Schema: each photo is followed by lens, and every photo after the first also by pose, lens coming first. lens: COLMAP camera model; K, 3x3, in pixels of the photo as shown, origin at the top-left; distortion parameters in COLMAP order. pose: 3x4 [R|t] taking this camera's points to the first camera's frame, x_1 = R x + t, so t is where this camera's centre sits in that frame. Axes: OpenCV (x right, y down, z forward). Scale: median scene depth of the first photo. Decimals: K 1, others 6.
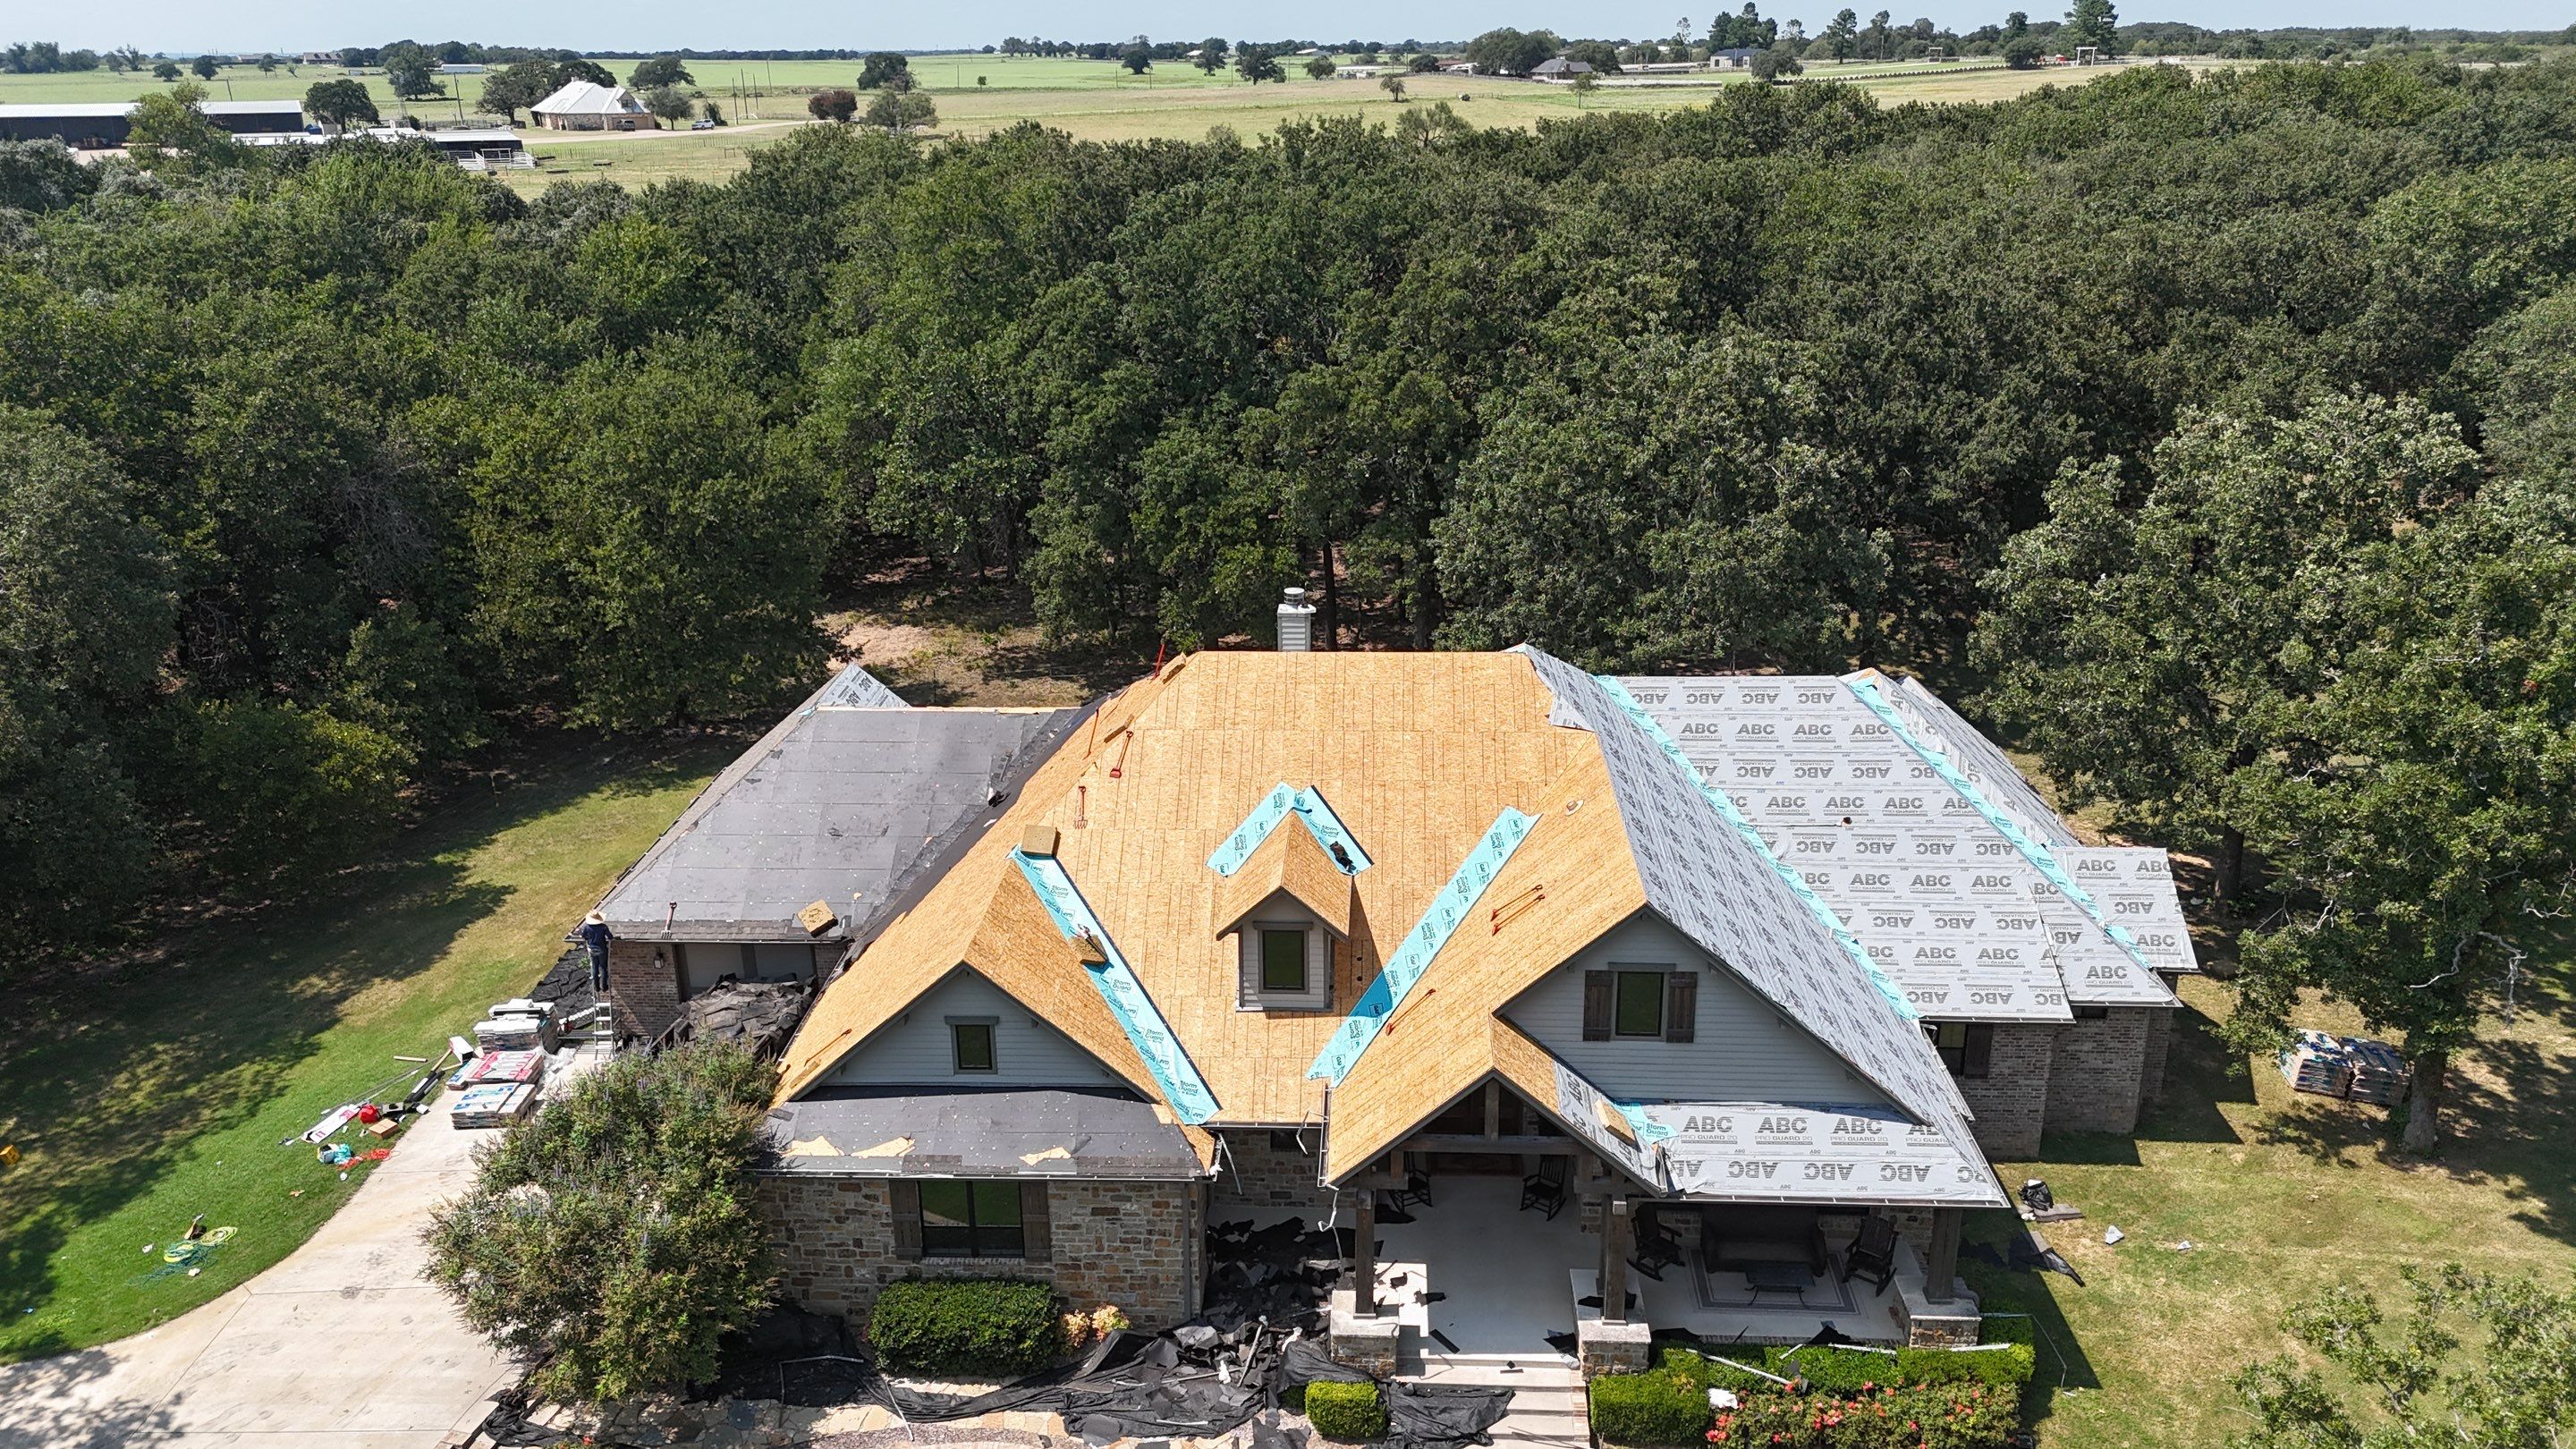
lens RADIAL K [[1895.4, 0, 1303.9], [0, 1895.4, 729.5], [0, 0, 1]] dist [0.048229, -0.008478]
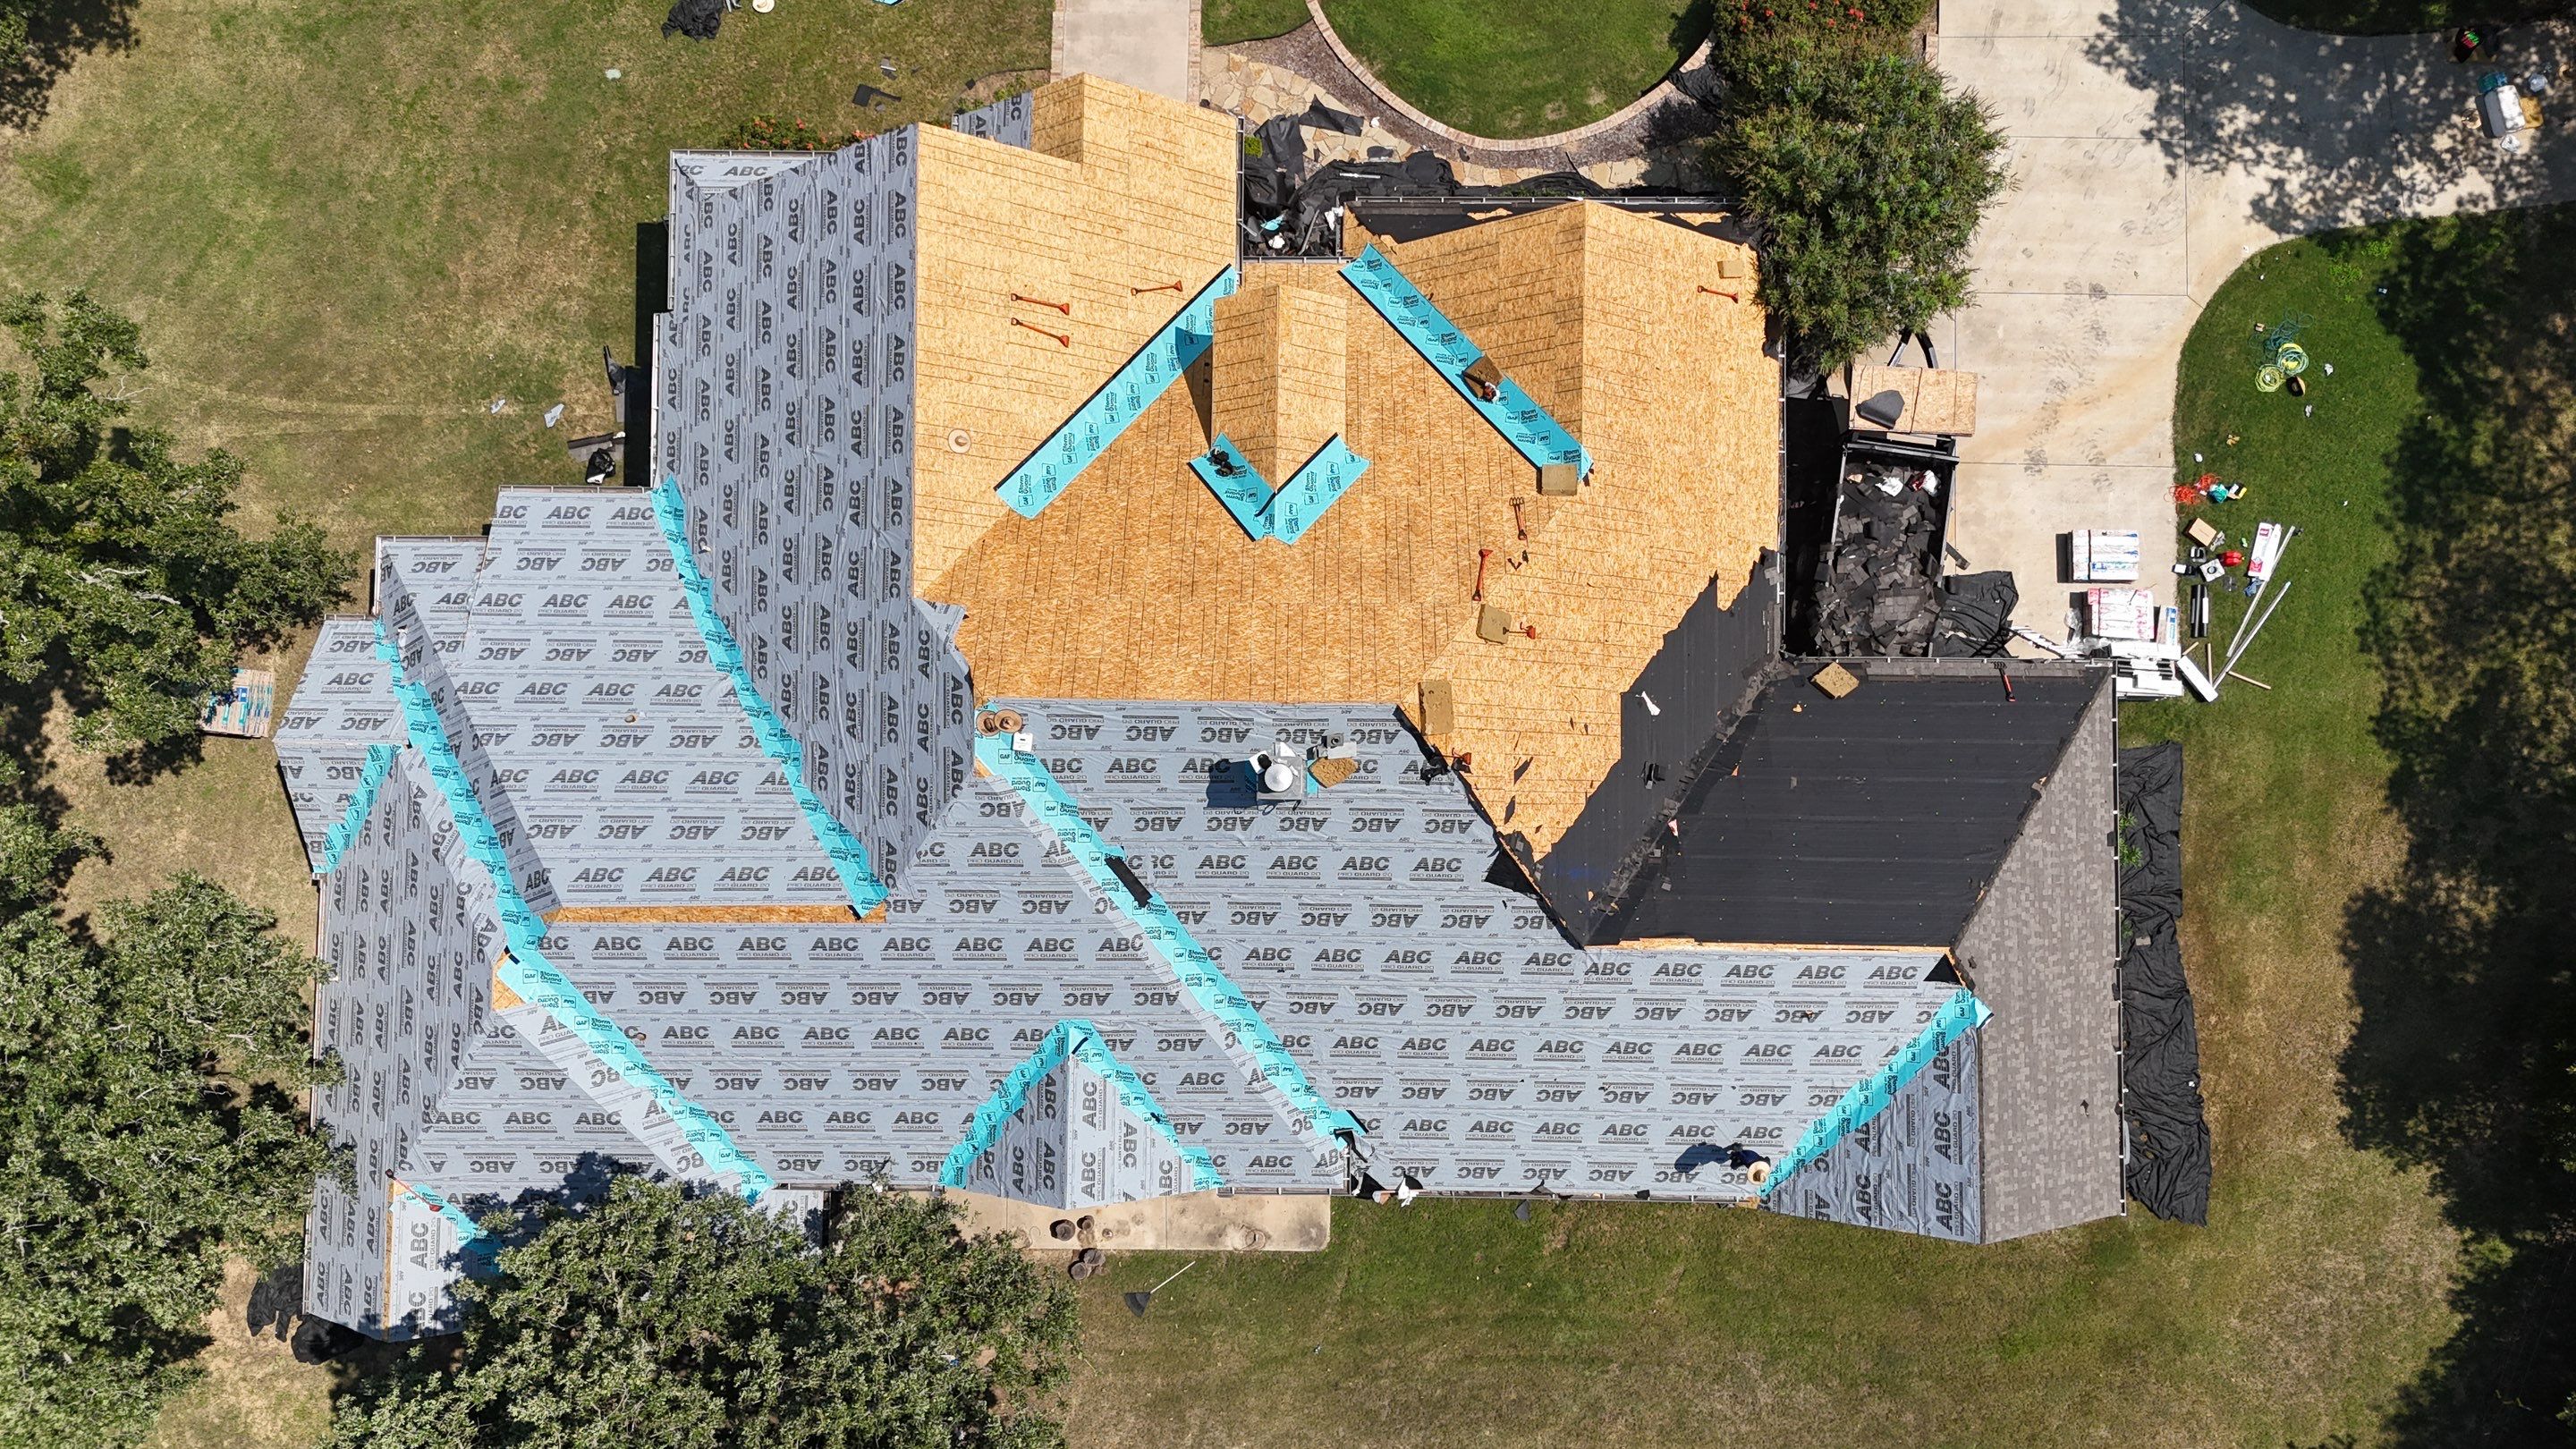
lens RADIAL K [[1895.4, 0, 1303.9], [0, 1895.4, 729.5], [0, 0, 1]] dist [0.048229, -0.008478]
pose [[-0.998950, 0.040416, 0.021577, -0.036605], [0.008063, -0.308525, 0.951182, -0.913623], [0.045100, 0.950357, 0.307875, 0.909594]]
